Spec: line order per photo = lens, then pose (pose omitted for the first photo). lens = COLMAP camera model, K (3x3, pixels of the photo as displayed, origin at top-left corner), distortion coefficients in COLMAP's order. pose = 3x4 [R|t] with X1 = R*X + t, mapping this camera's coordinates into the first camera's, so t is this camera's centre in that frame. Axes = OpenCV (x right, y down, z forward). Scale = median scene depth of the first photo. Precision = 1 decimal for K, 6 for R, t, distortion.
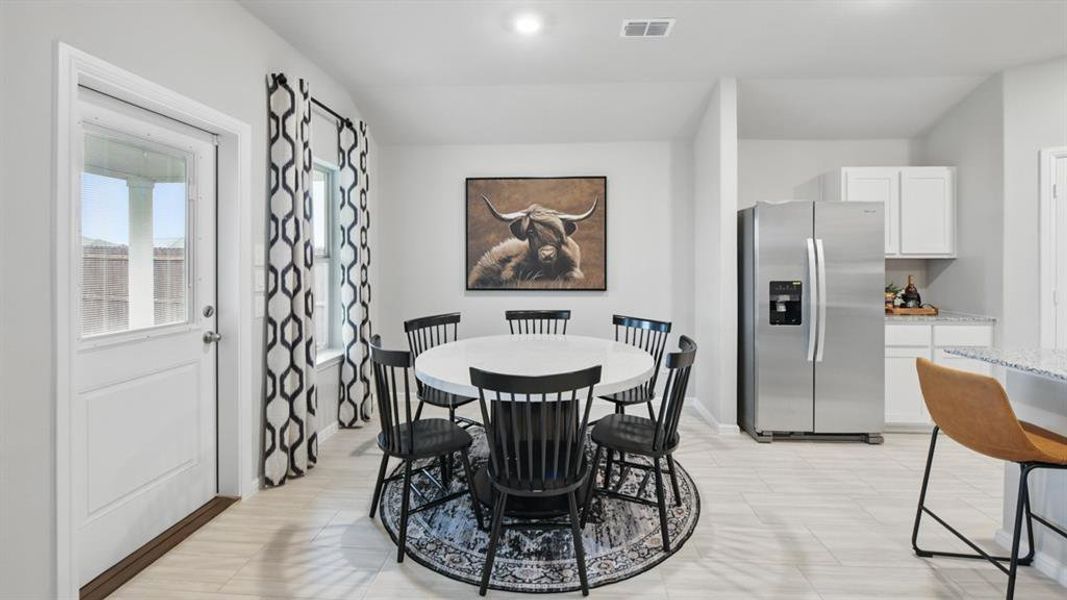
lens RADIAL K [[428.9, 0, 545.2], [0, 428.9, 261.2], [0, 0, 1]] dist [-0.009068, 0.000485]
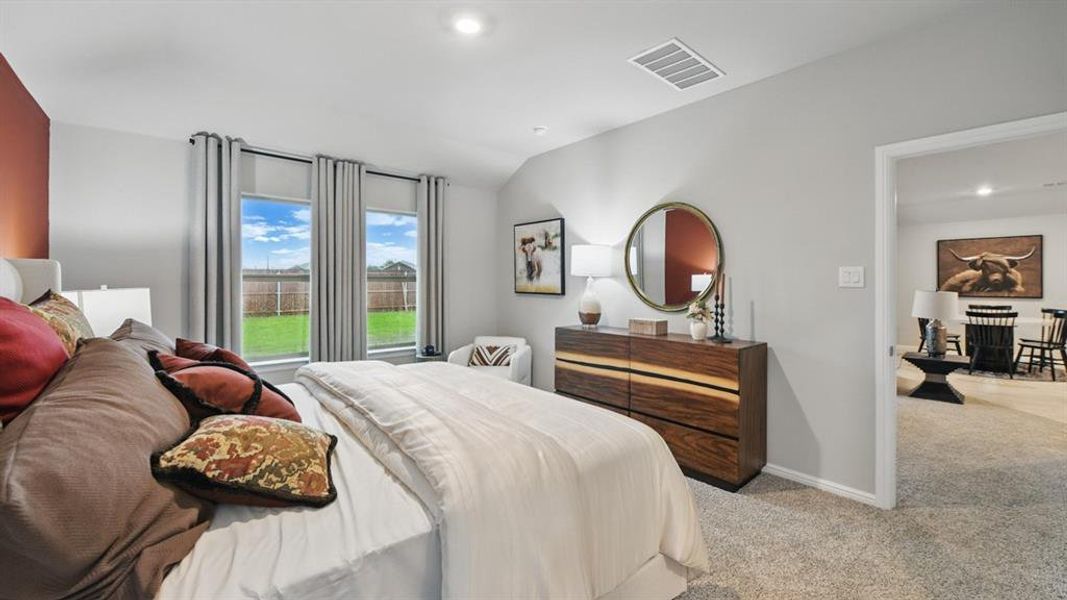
lens RADIAL K [[428.9, 0, 542.6], [0, 428.9, 278.8], [0, 0, 1]] dist [-0.009068, 0.000485]
pose [[0.686403, -0.004777, -0.727206, -0.005621], [0.006194, 0.999981, -0.000723, -0.028059], [0.727195, -0.004008, 0.686419, -1.998353]]
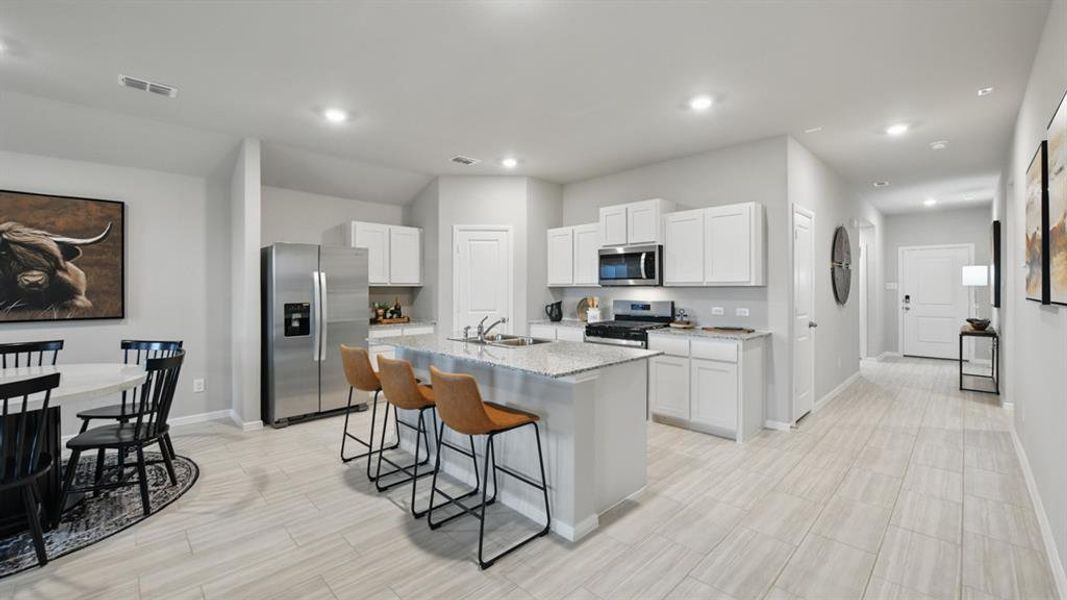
lens RADIAL K [[428.9, 0, 538.6], [0, 428.9, 288.9], [0, 0, 1]] dist [-0.009068, 0.000485]
pose [[0.680067, -0.003115, 0.733143, 0.083903], [-0.002311, 0.999977, 0.006392, -0.008248], [-0.733146, -0.006041, 0.680044, -0.410087]]
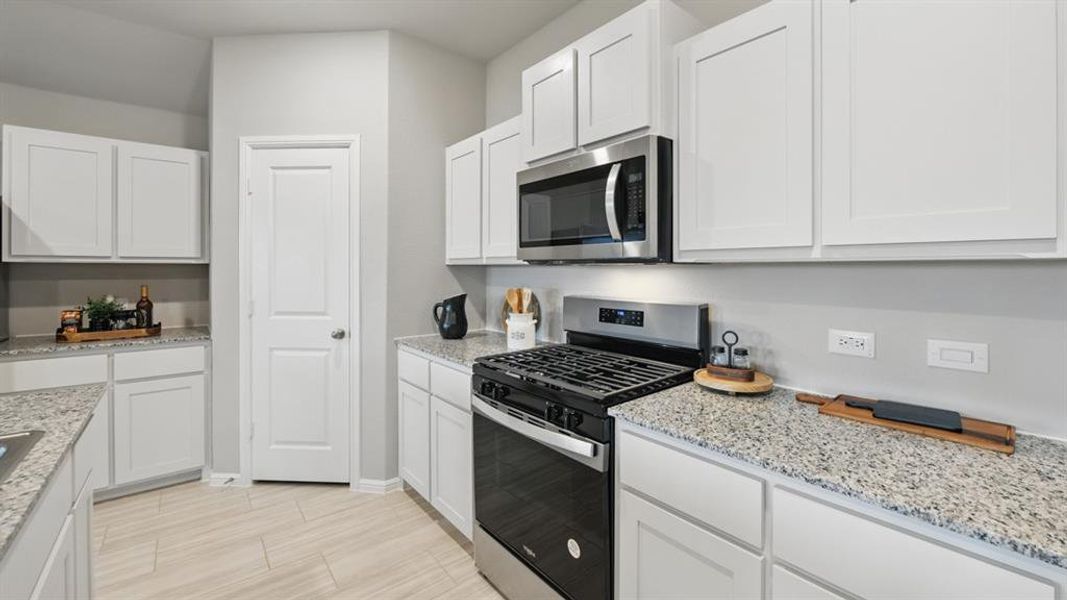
lens RADIAL K [[428.9, 0, 544.3], [0, 428.9, 266.3], [0, 0, 1]] dist [-0.009068, 0.000485]
pose [[0.740864, 0.002917, 0.671648, 0.894412], [-0.004057, 0.999992, 0.000131, -0.004581], [-0.671642, -0.002822, 0.740870, -0.042618]]
